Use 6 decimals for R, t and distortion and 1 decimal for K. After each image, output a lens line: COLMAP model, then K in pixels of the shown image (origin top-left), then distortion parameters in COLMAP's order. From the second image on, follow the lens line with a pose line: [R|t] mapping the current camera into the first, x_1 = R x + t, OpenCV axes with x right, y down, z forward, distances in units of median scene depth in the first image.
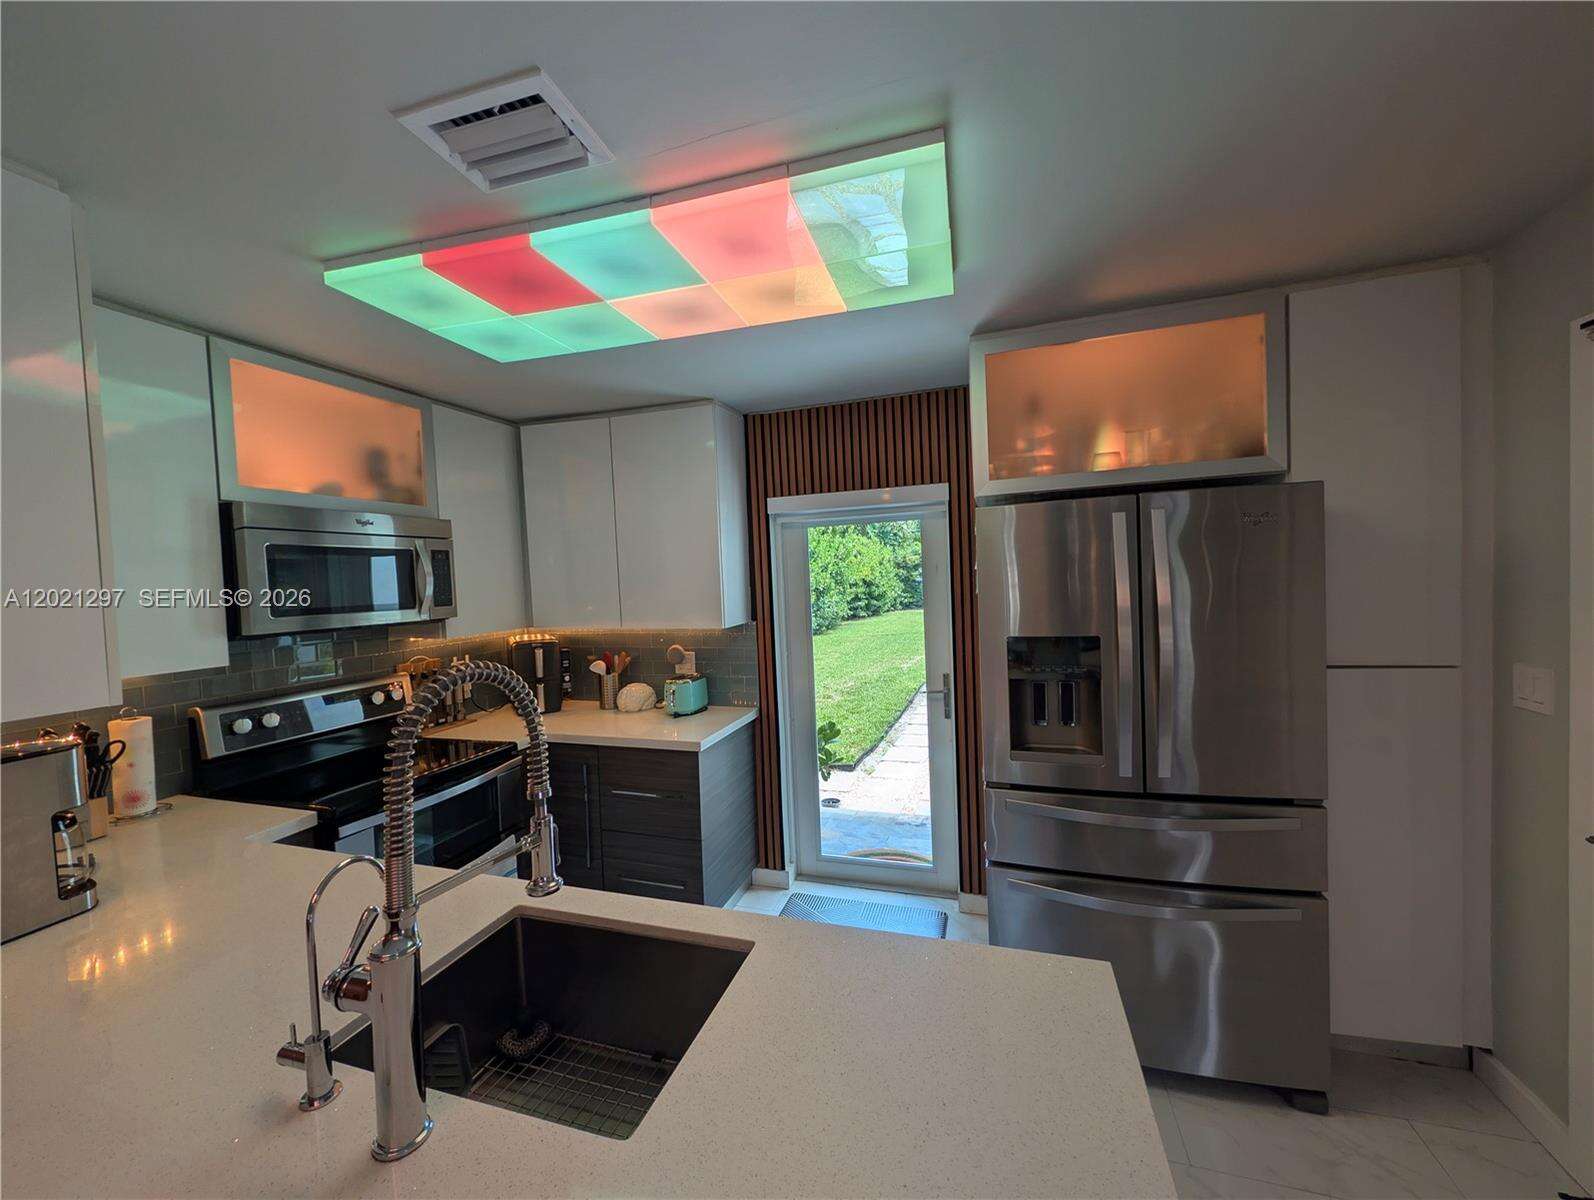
lens RADIAL K [[614.0, 0, 801.3], [0, 614.0, 600.3], [0, 0, 1]] dist [0.000592, -0.000227]
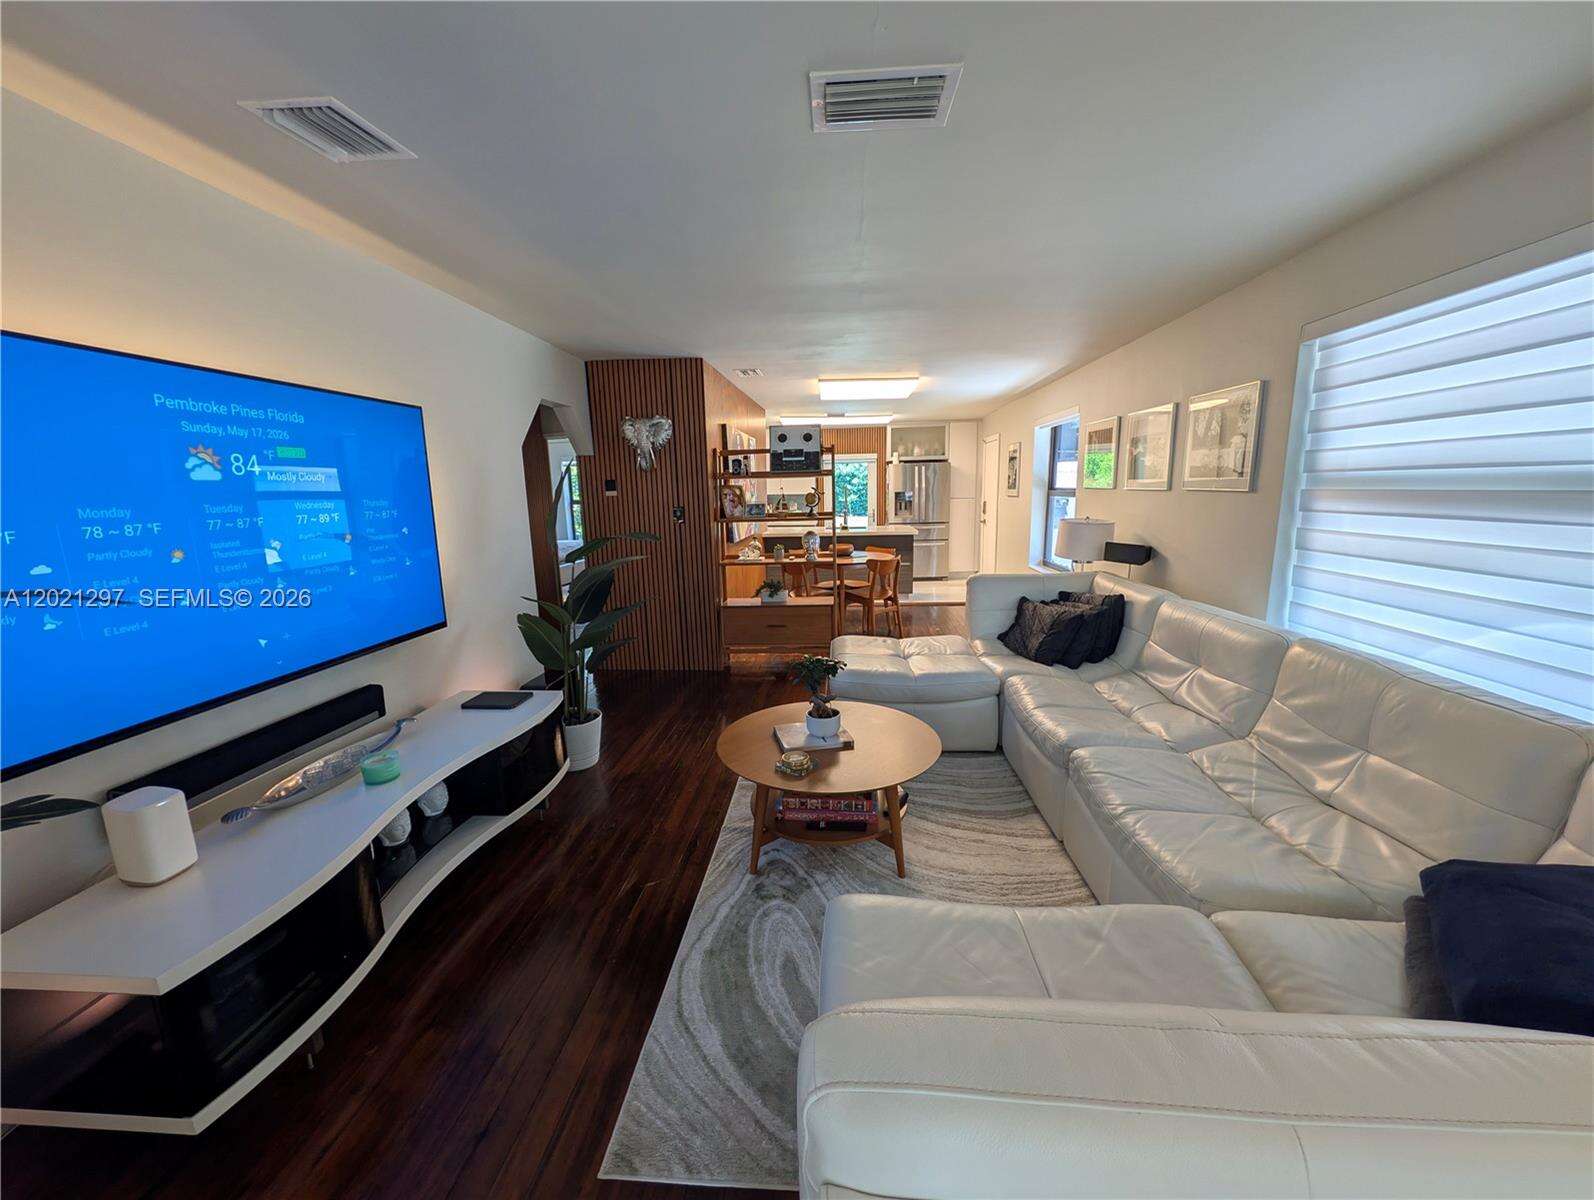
lens RADIAL K [[614.0, 0, 801.3], [0, 614.0, 600.3], [0, 0, 1]] dist [0.000592, -0.000227]
pose [[0.977139, -0.027194, 0.210857, -1.232447], [-0.003455, 0.989624, 0.143638, 0.173316], [-0.212575, -0.141083, 0.966906, -3.149454]]
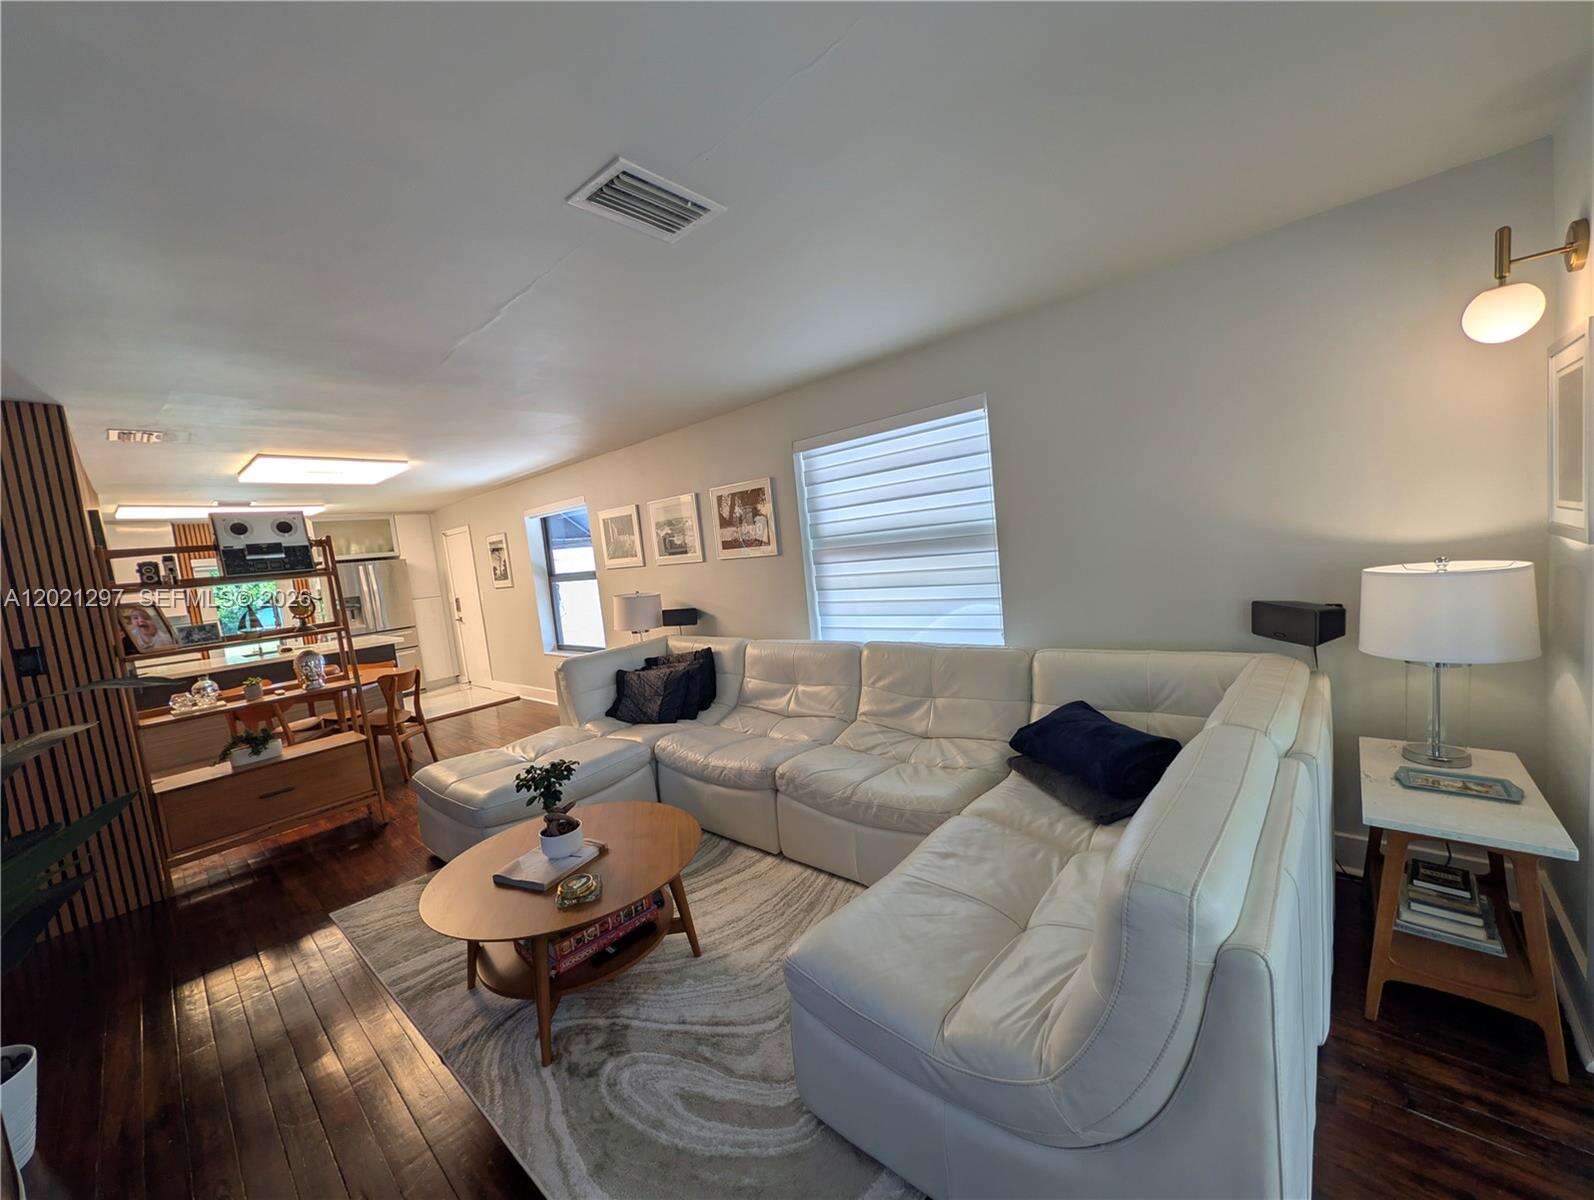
lens RADIAL K [[614.0, 0, 801.3], [0, 614.0, 600.3], [0, 0, 1]] dist [0.000592, -0.000227]
pose [[0.428073, -0.090067, 0.899245, -1.631012], [0.114252, 0.992432, 0.045012, 0.188016], [-0.896493, 0.083472, 0.435123, -2.876938]]
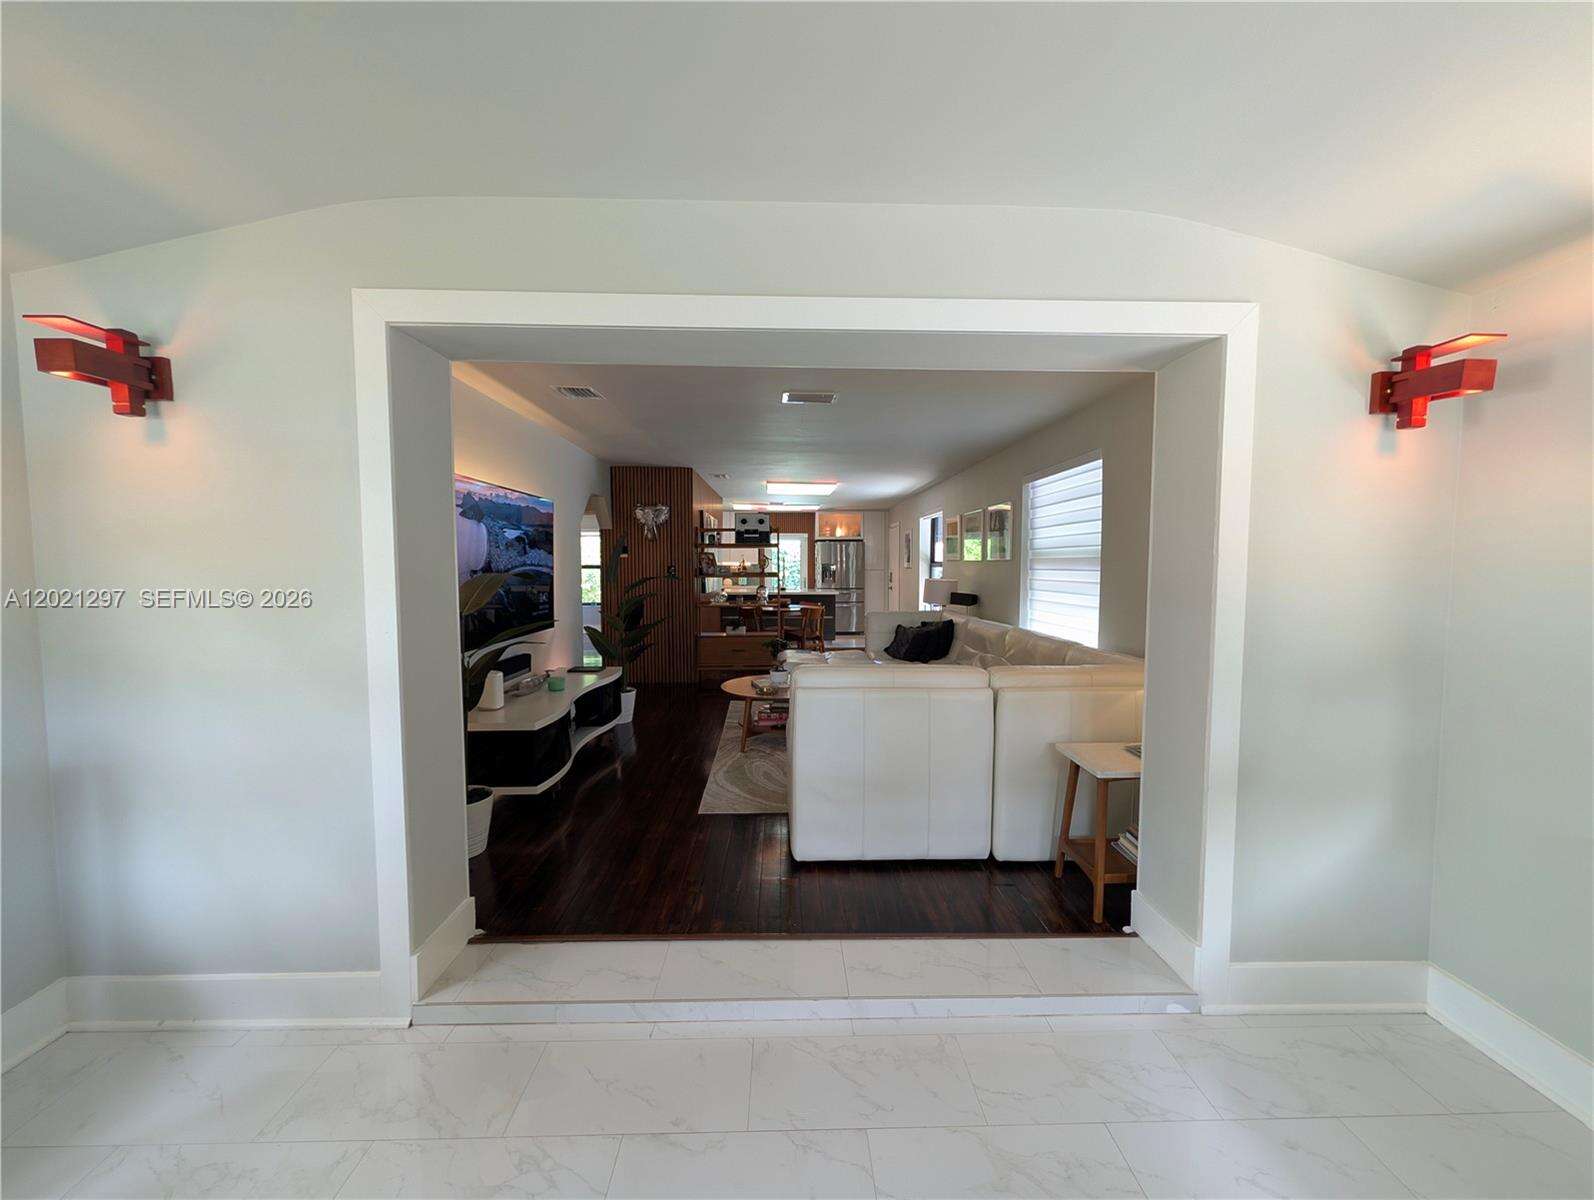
lens RADIAL K [[614.0, 0, 801.3], [0, 614.0, 600.3], [0, 0, 1]] dist [0.000592, -0.000227]
pose [[0.946957, 0.014841, 0.321016, -1.563567], [-0.022109, 0.999575, 0.019009, 0.260512], [-0.320598, -0.025098, 0.946883, -4.089219]]
